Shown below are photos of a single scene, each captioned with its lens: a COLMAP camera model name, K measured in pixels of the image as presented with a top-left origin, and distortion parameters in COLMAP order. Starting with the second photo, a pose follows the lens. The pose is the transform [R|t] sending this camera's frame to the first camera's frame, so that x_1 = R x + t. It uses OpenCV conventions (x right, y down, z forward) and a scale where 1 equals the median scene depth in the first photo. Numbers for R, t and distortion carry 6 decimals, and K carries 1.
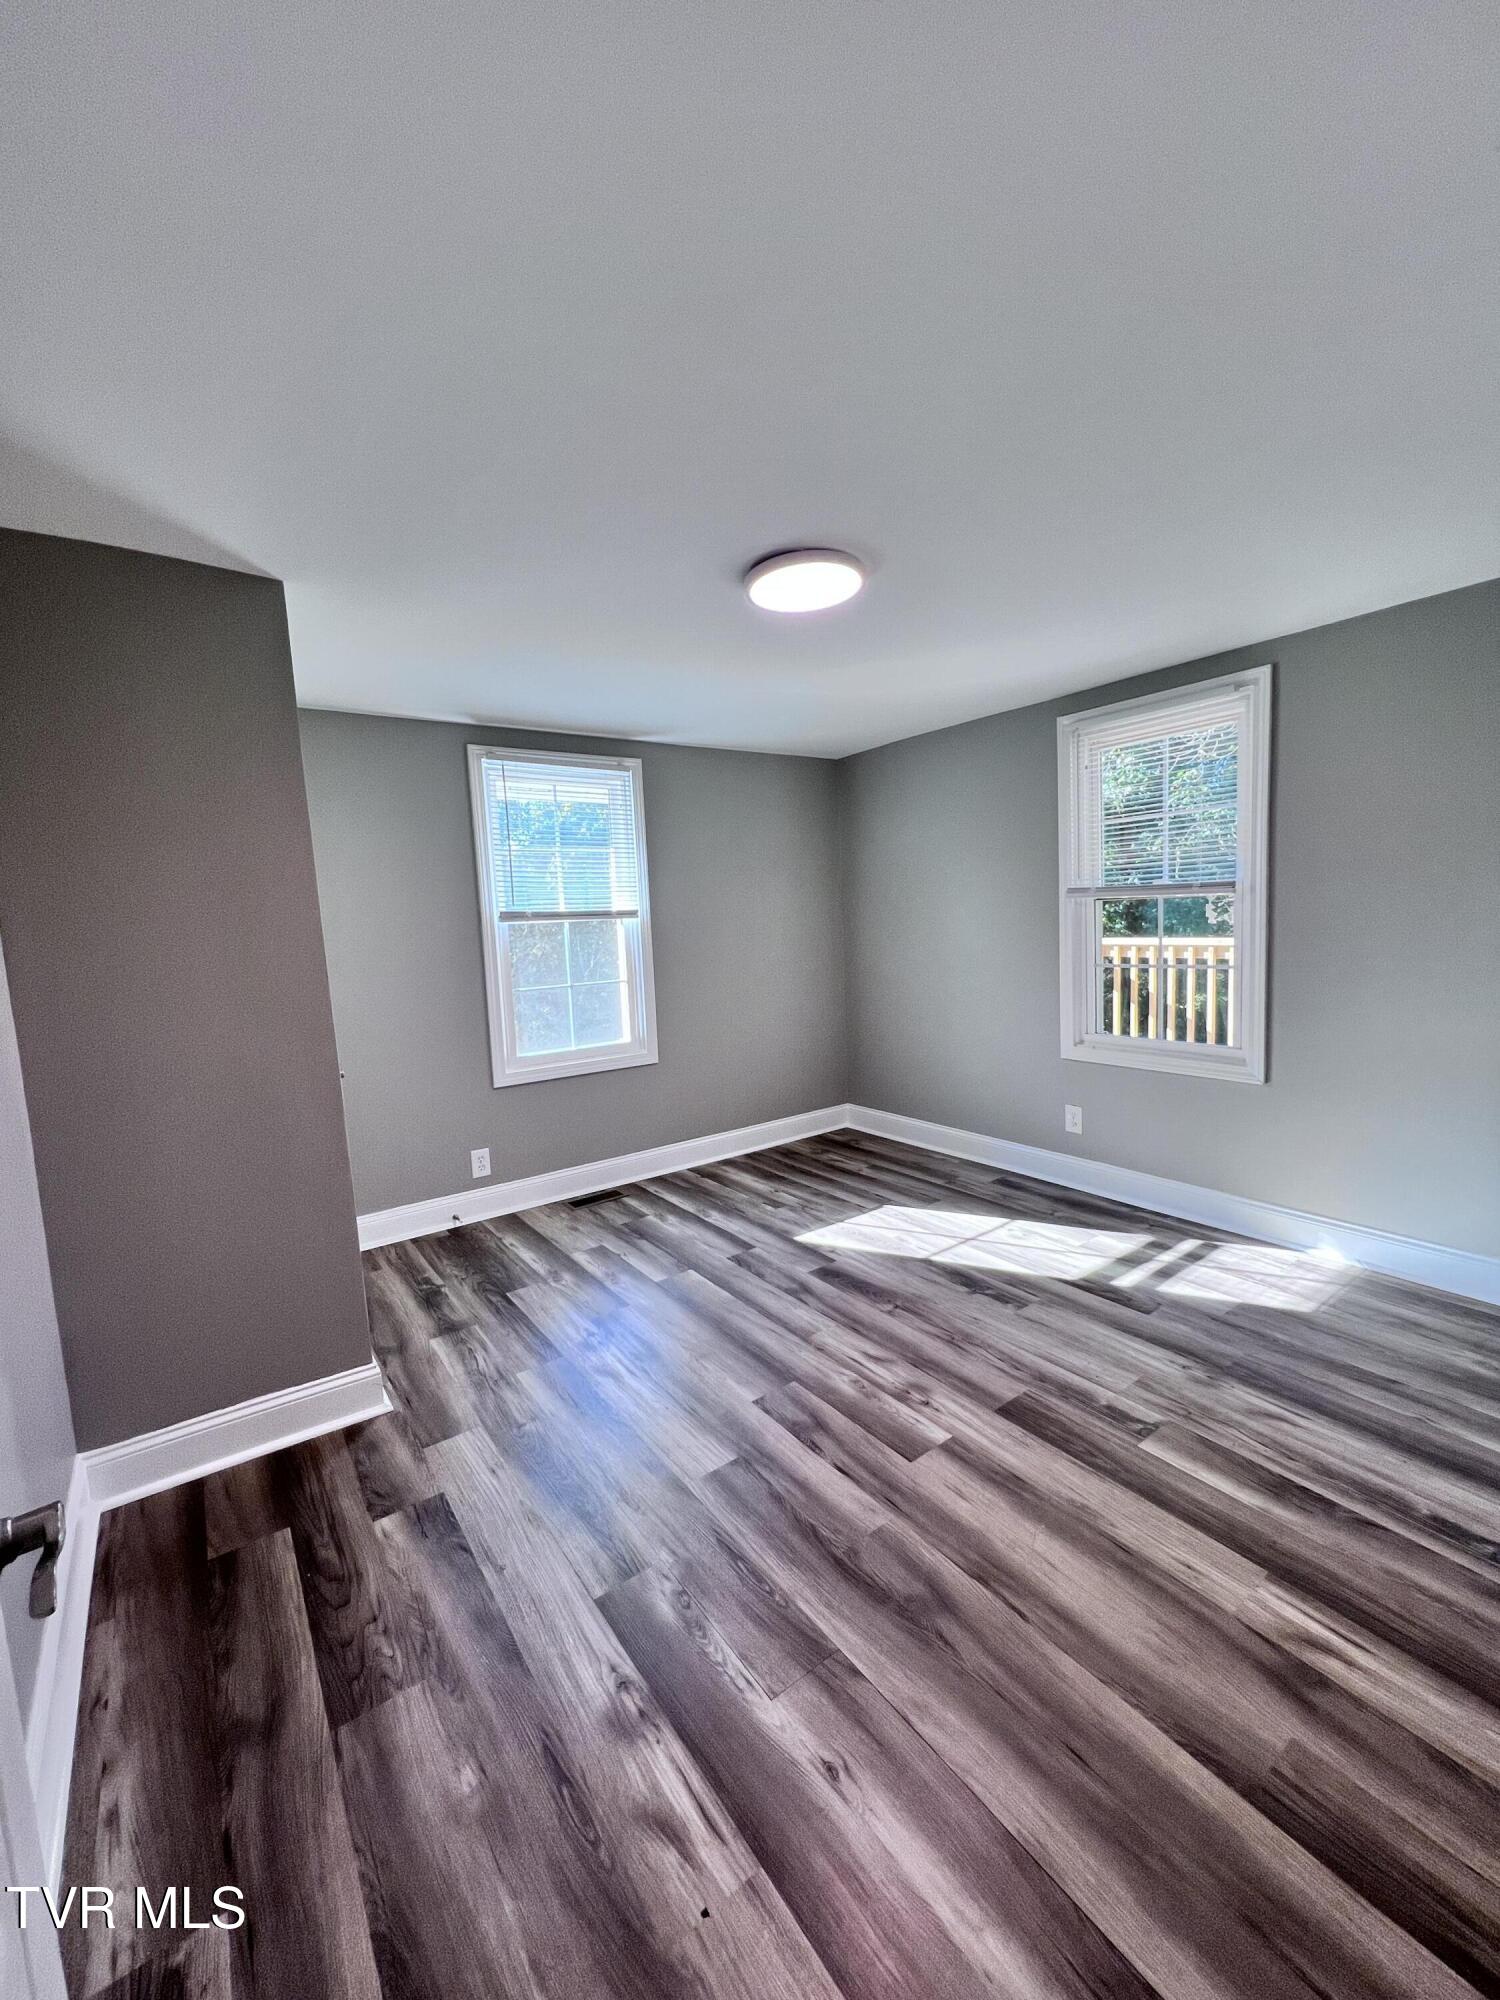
lens RADIAL K [[809.8, 0, 755.2], [0, 809.8, 988.9], [0, 0, 1]] dist [0.001698, 0.000720]
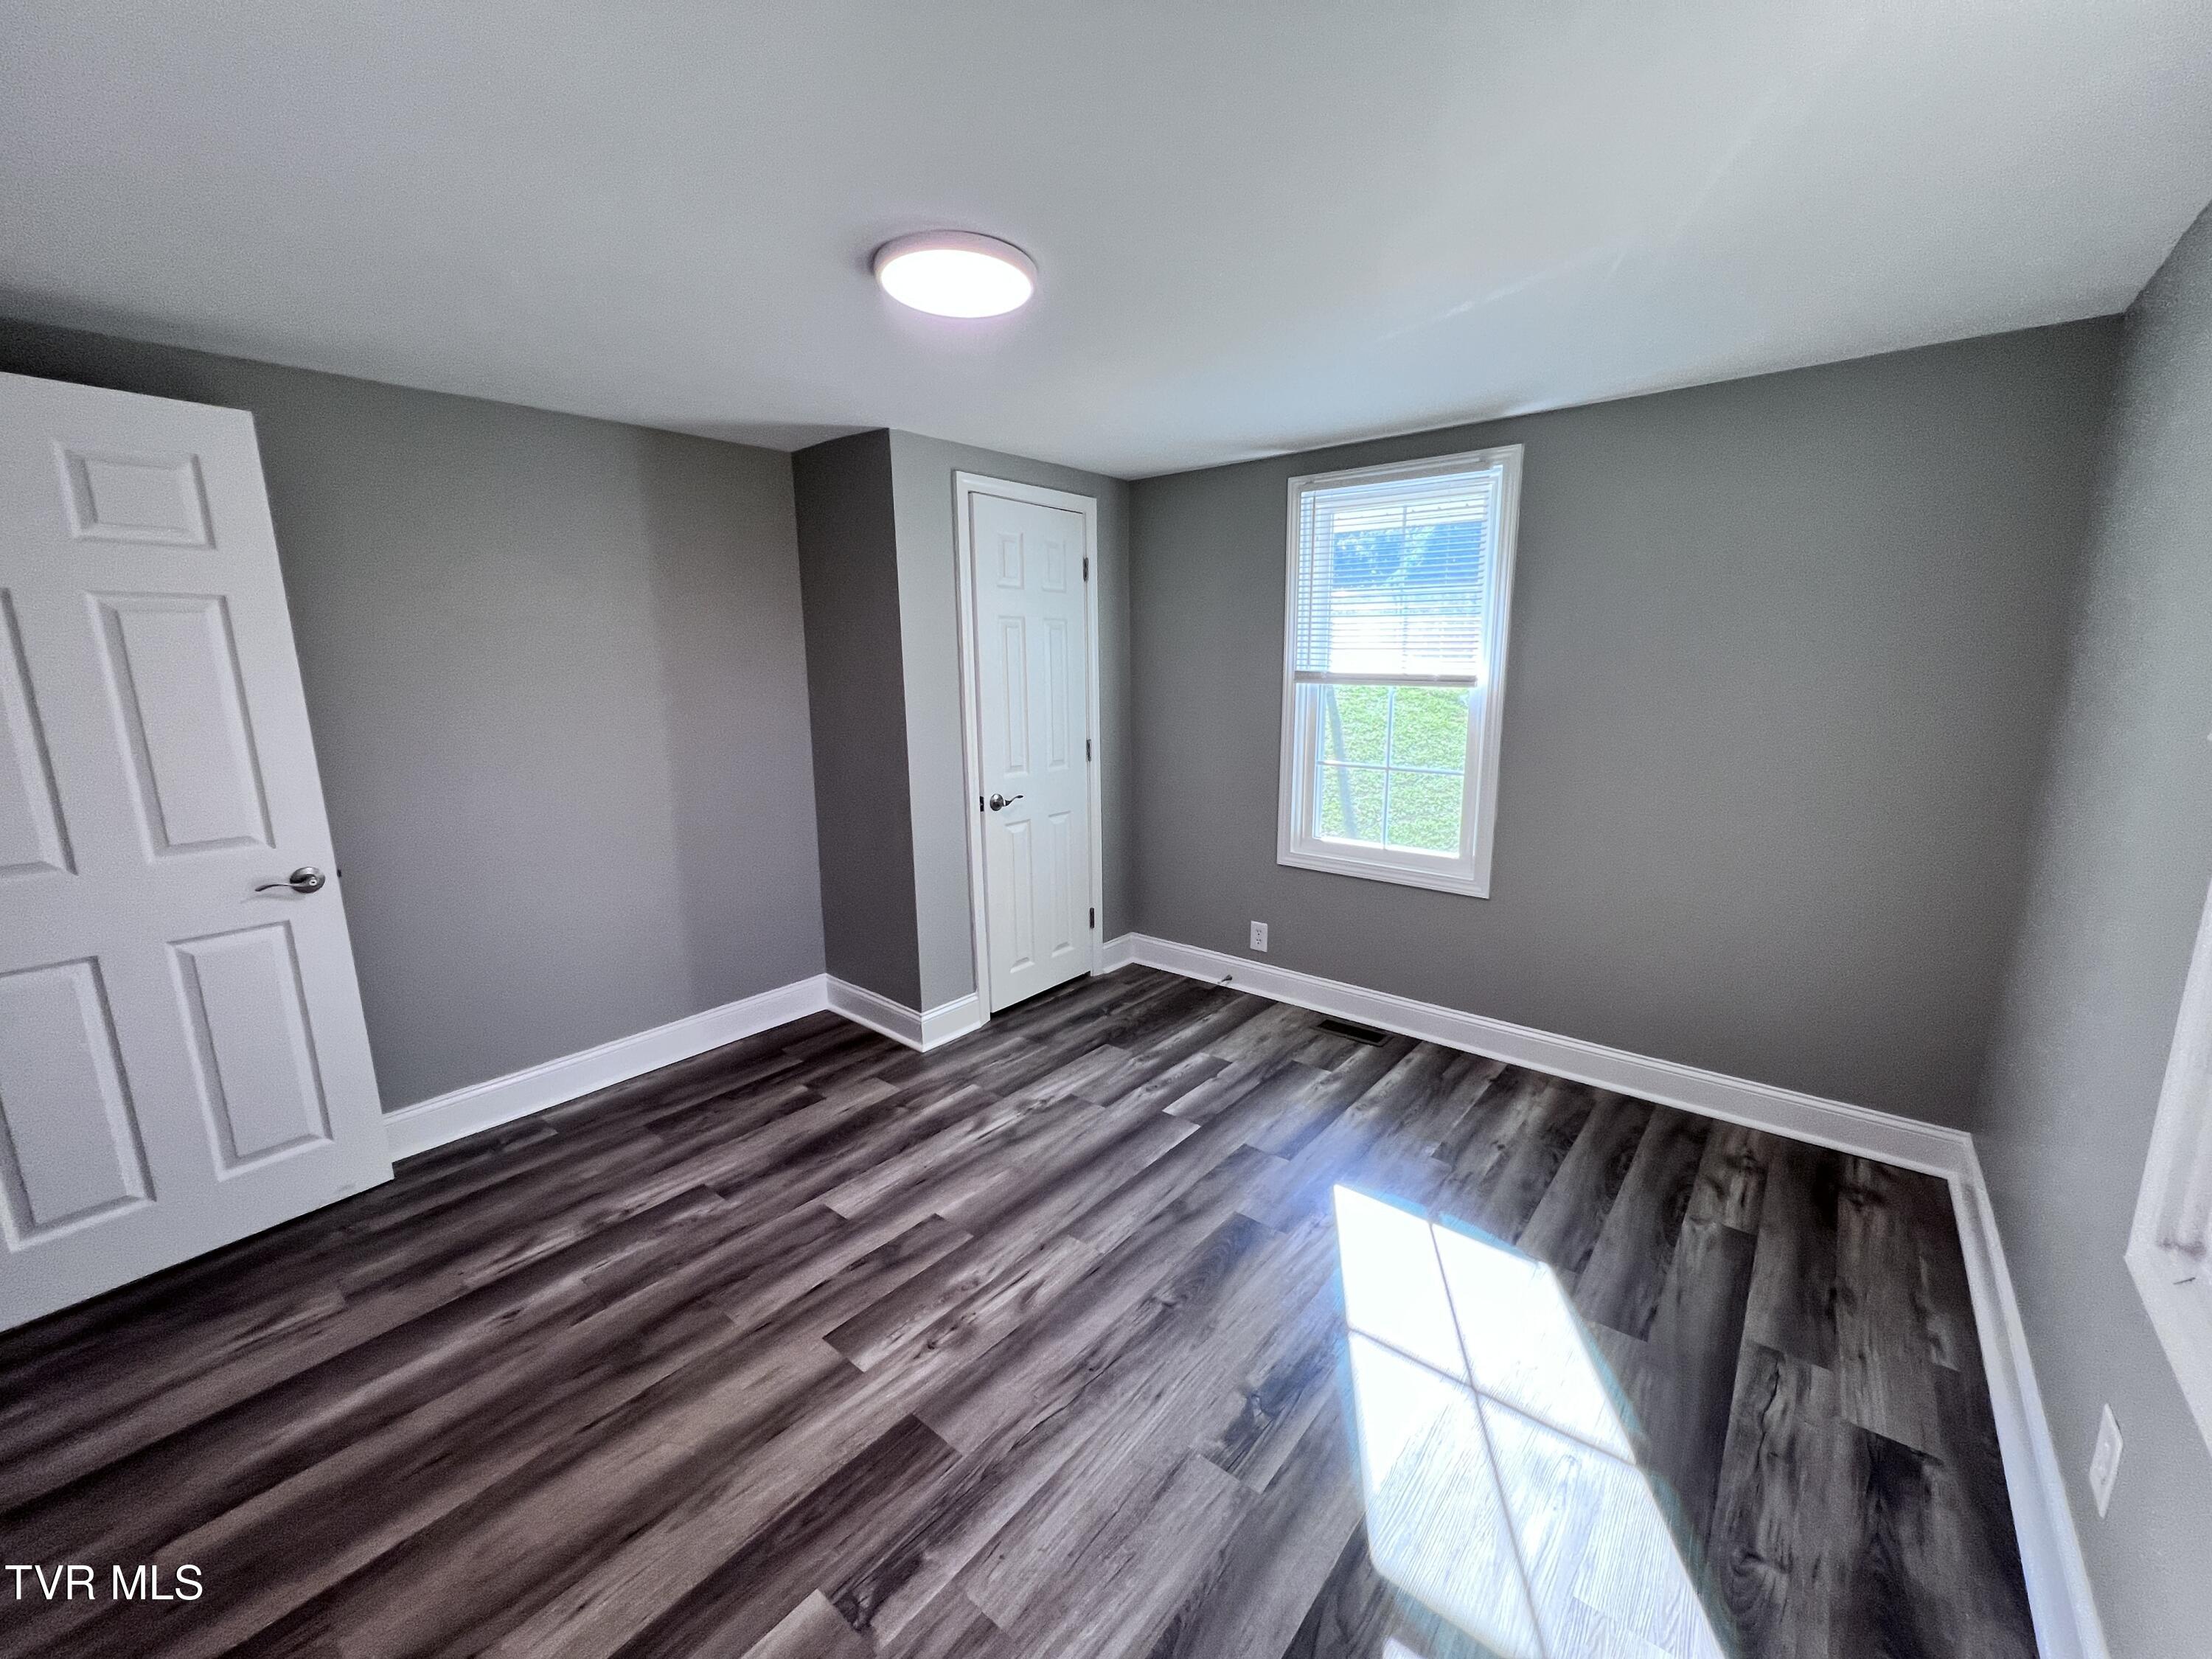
lens RADIAL K [[890.1, 0, 1095.6], [0, 890.1, 826.0], [0, 0, 1]] dist [-0.000464, 0.000160]
pose [[0.239038, 0.221172, -0.945486, 0.698612], [-0.091078, 0.974528, 0.204939, -0.131402], [0.966729, 0.037125, 0.253093, 0.663358]]
